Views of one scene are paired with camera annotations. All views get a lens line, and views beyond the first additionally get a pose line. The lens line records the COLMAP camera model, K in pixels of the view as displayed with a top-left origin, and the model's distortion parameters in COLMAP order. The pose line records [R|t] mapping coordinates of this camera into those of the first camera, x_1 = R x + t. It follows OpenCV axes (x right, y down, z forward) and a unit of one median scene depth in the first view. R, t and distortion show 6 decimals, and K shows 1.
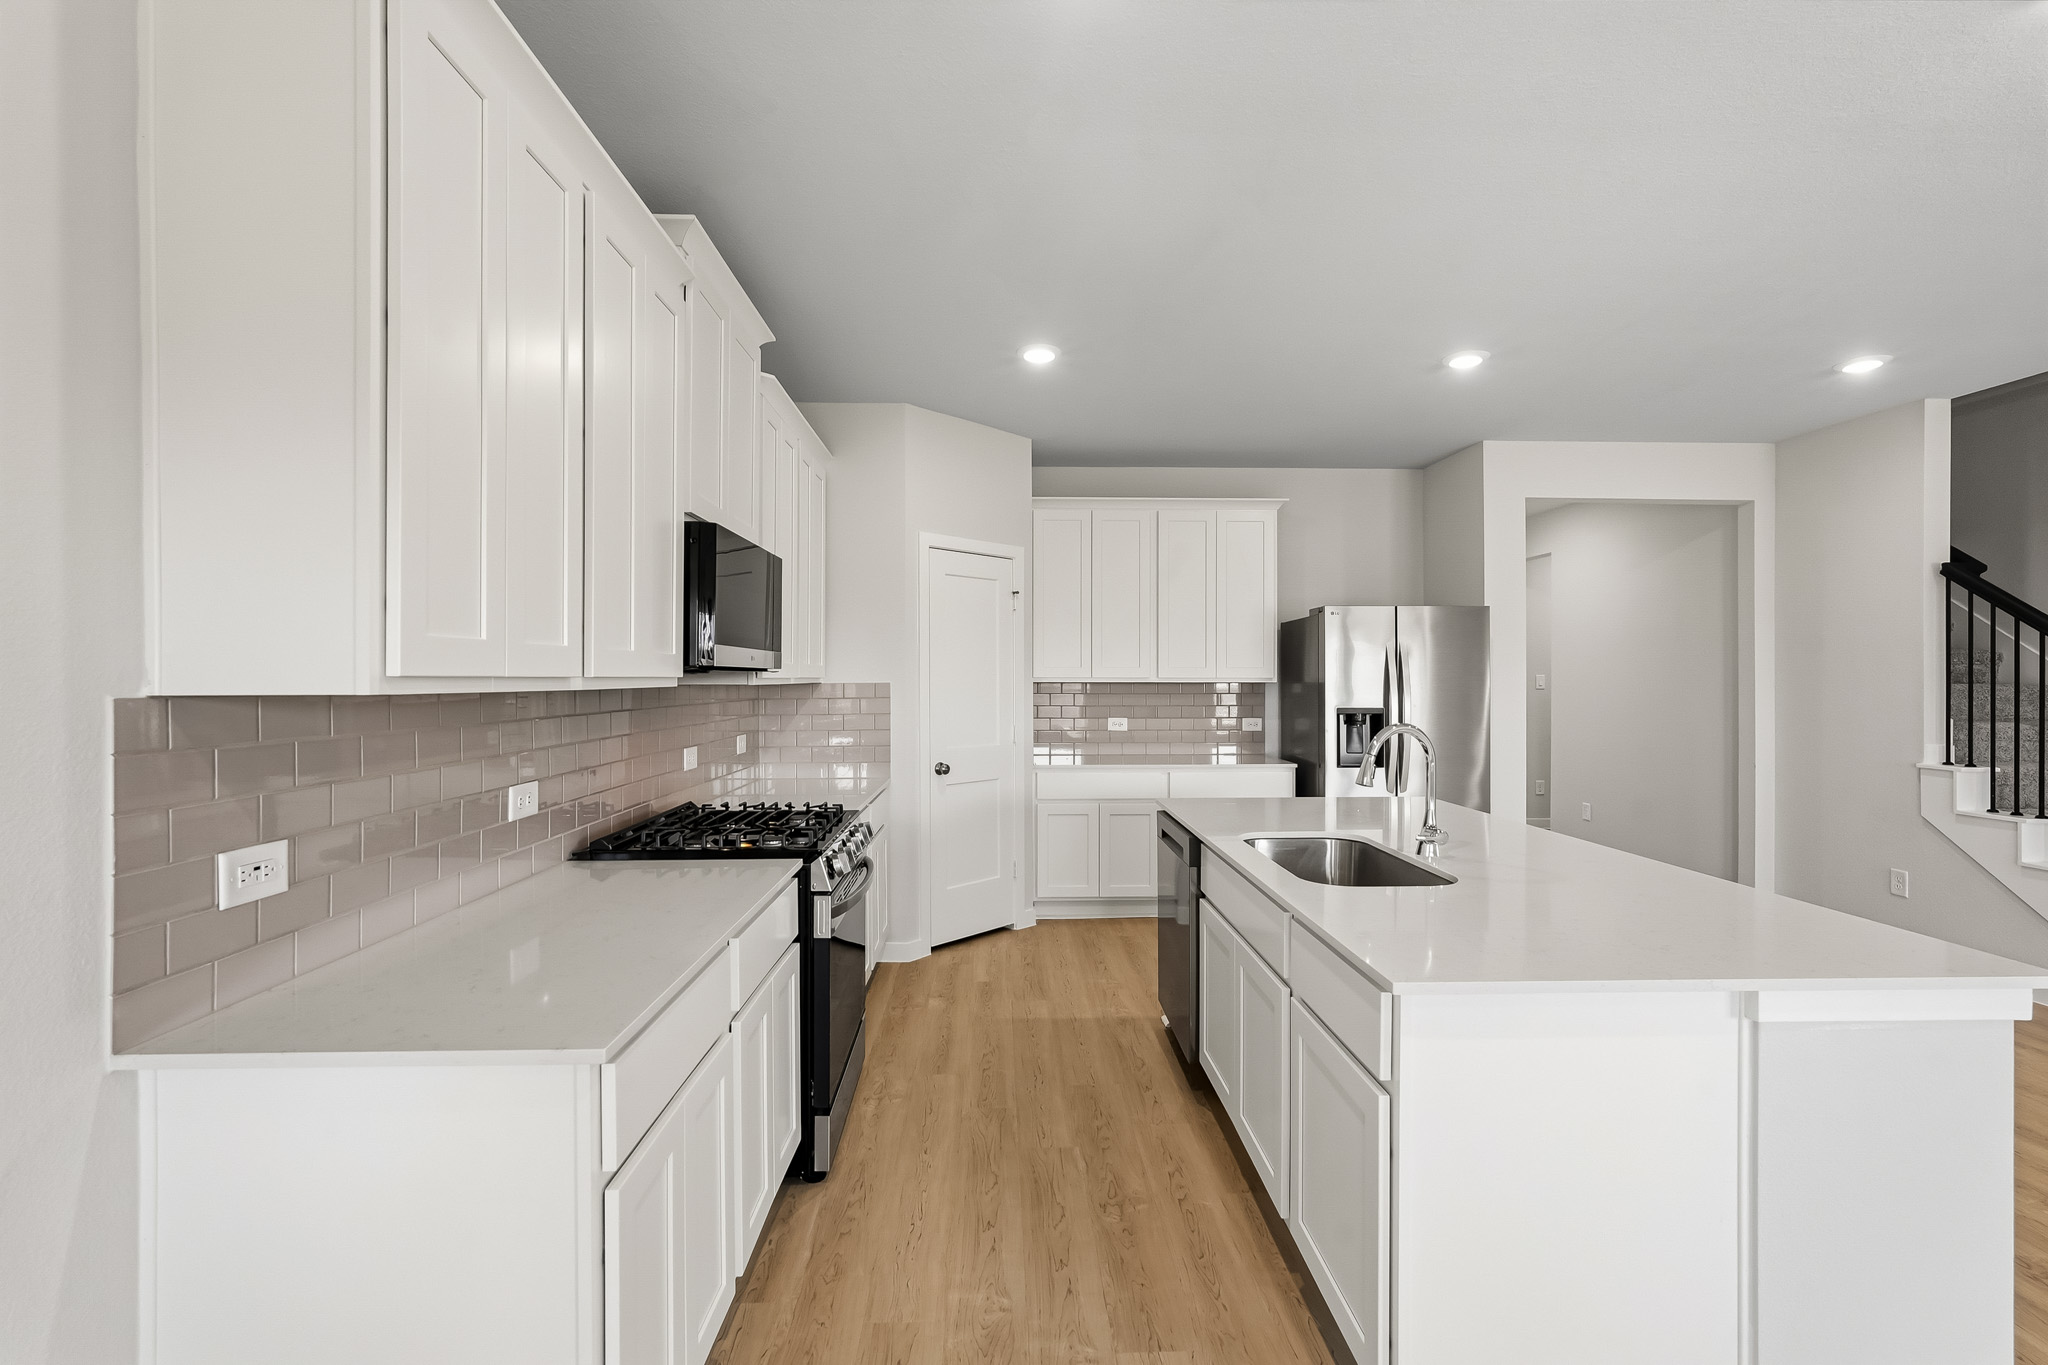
lens RADIAL K [[907.4, 0, 1034.4], [0, 907.4, 676.1], [0, 0, 1]] dist [-0.014328, 0.006411]
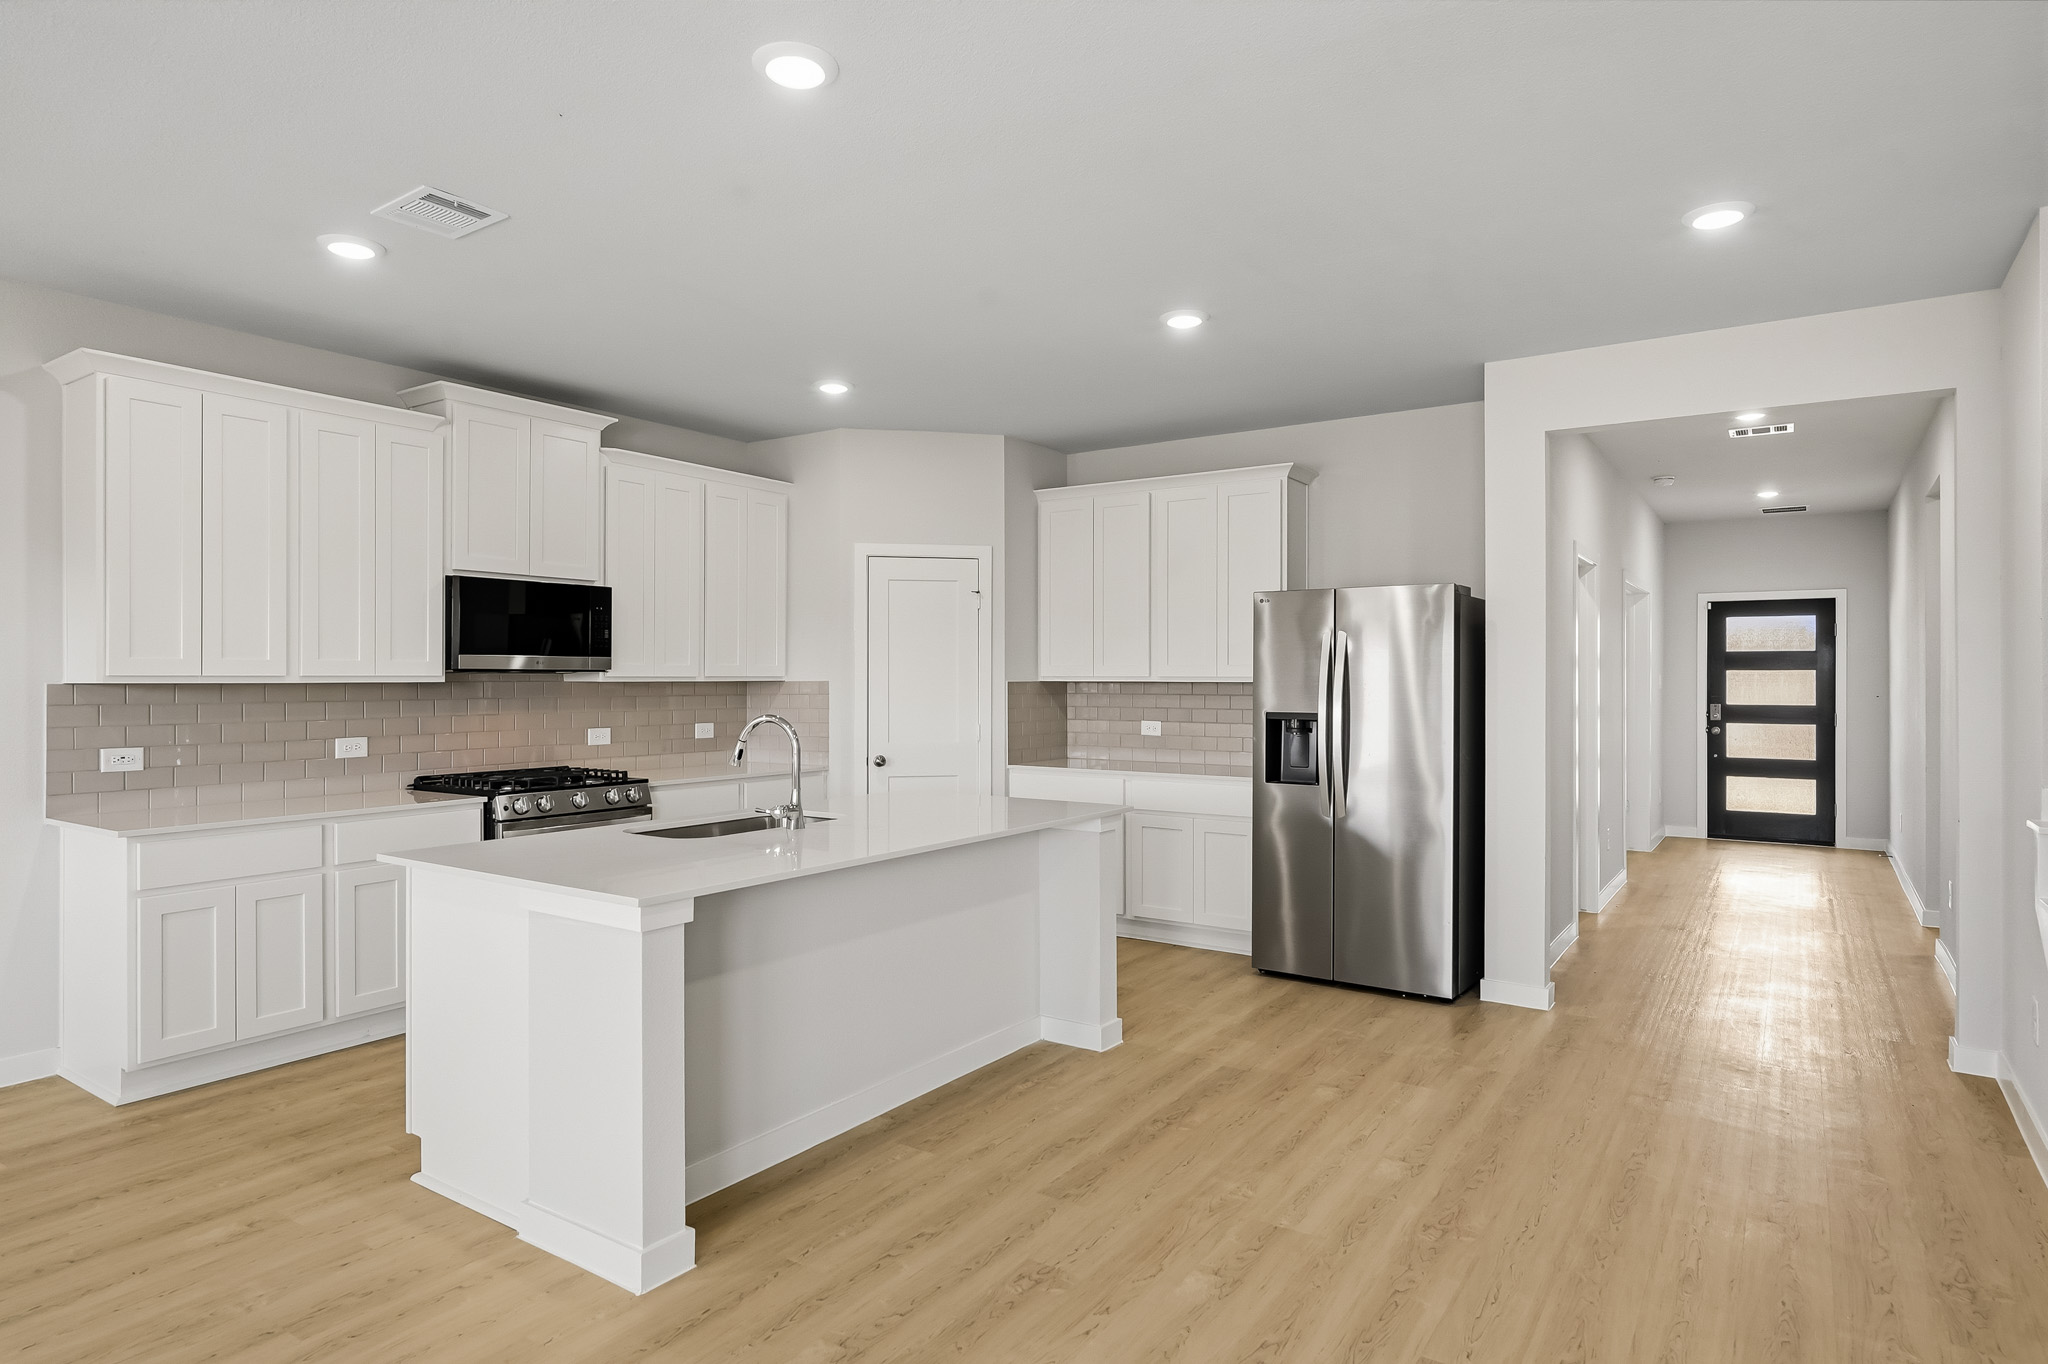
lens RADIAL K [[1159.1, 0, 1021.7], [0, 1159.1, 676.6], [0, 0, 1]] dist [-0.010969, 0.005246]
pose [[0.802669, -0.000572, -0.596424, 0.944744], [0.001264, 0.999999, 0.000741, 0.001079], [0.596423, -0.001348, 0.802669, -0.004693]]
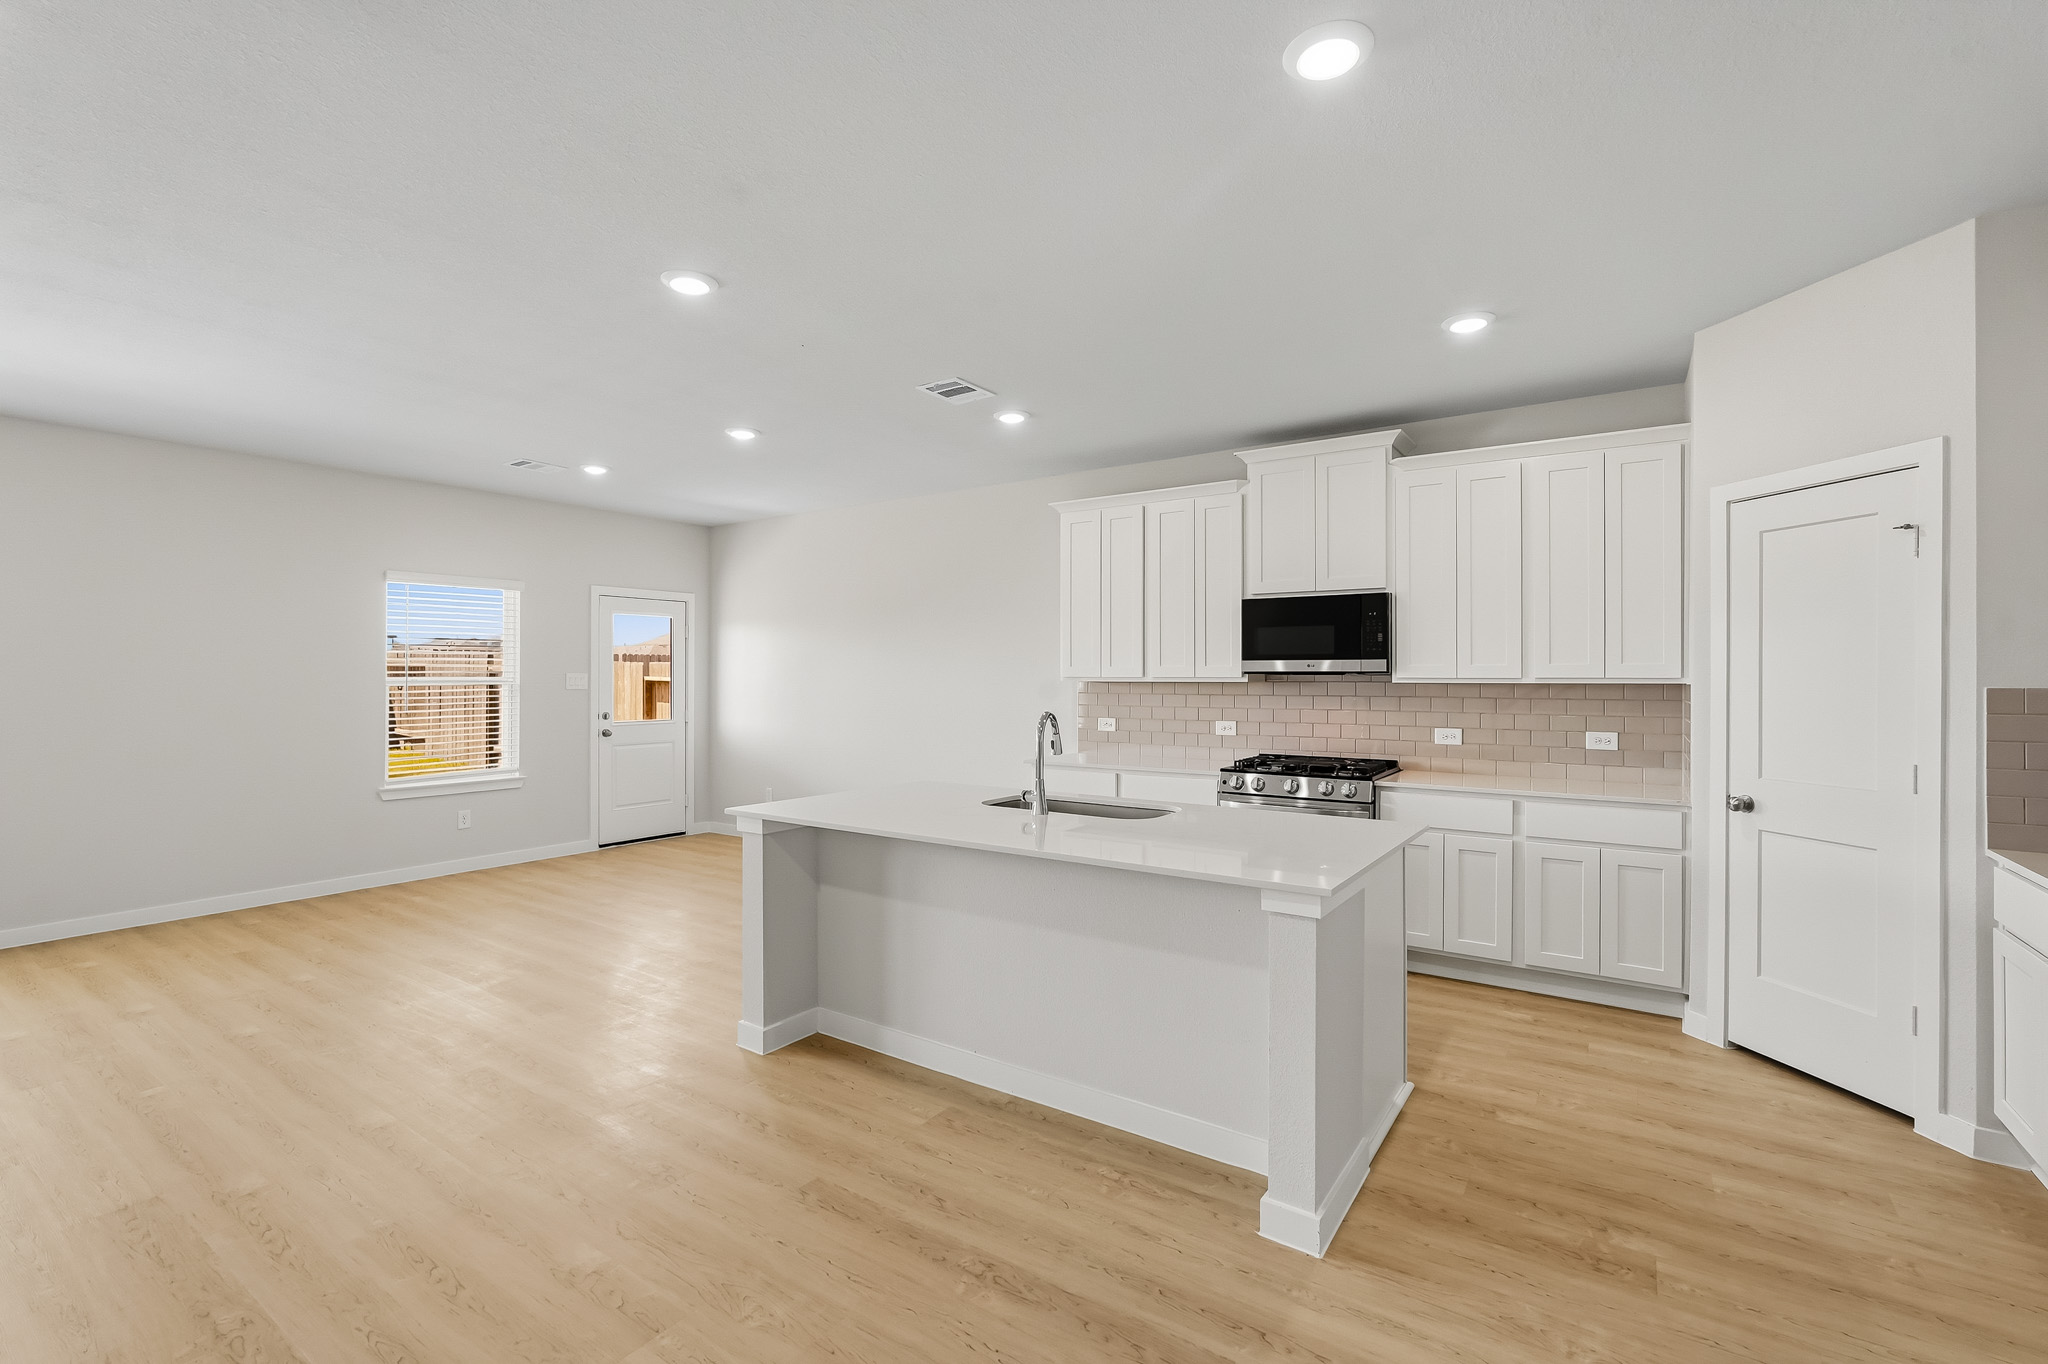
lens RADIAL K [[907.4, 0, 1019.9], [0, 907.4, 669.9], [0, 0, 1]] dist [-0.014328, 0.006411]
pose [[-0.605186, -0.007778, -0.796046, 0.906928], [-0.000238, 0.999954, -0.009589, 0.002714], [0.796084, -0.005614, -0.605160, 1.079077]]
